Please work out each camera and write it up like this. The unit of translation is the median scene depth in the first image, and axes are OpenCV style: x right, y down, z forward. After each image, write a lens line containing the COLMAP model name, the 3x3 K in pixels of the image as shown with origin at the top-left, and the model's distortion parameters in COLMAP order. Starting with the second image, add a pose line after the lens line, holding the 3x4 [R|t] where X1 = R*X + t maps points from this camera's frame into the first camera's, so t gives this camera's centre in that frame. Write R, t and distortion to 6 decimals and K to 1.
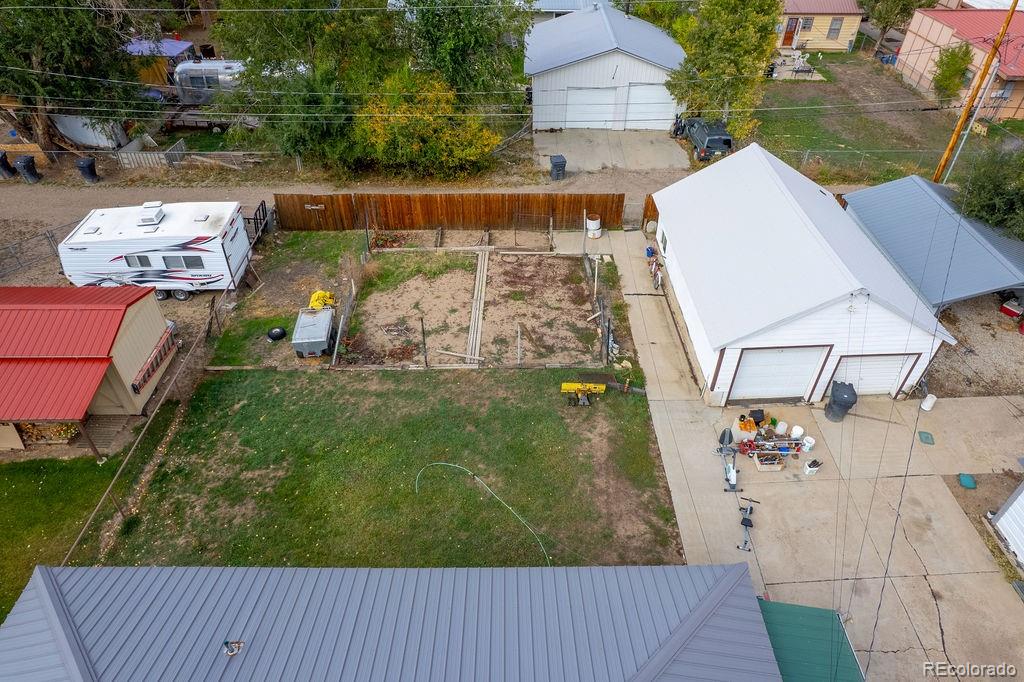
lens RADIAL K [[651.5, 0, 513.6], [0, 651.5, 344.0], [0, 0, 1]] dist [-0.081336, 0.073174]
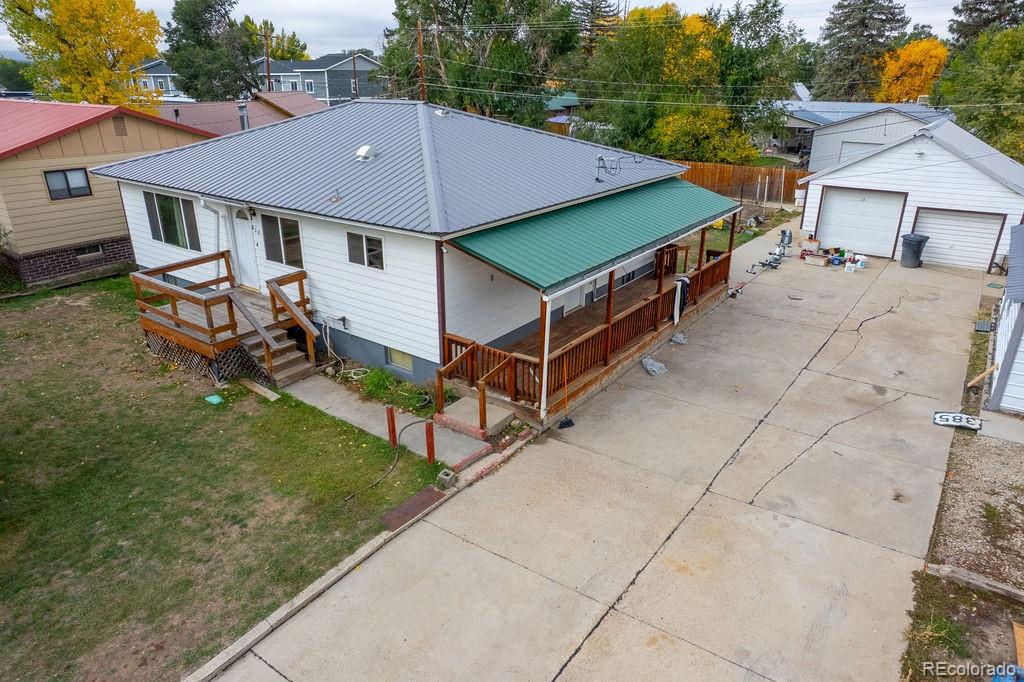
lens RADIAL K [[651.5, 0, 513.6], [0, 651.5, 344.0], [0, 0, 1]] dist [-0.081336, 0.073174]
pose [[0.802164, 0.221931, -0.554328, 0.424511], [-0.384463, 0.902285, -0.195115, 0.519081], [0.456860, 0.369633, 0.809105, -0.134071]]
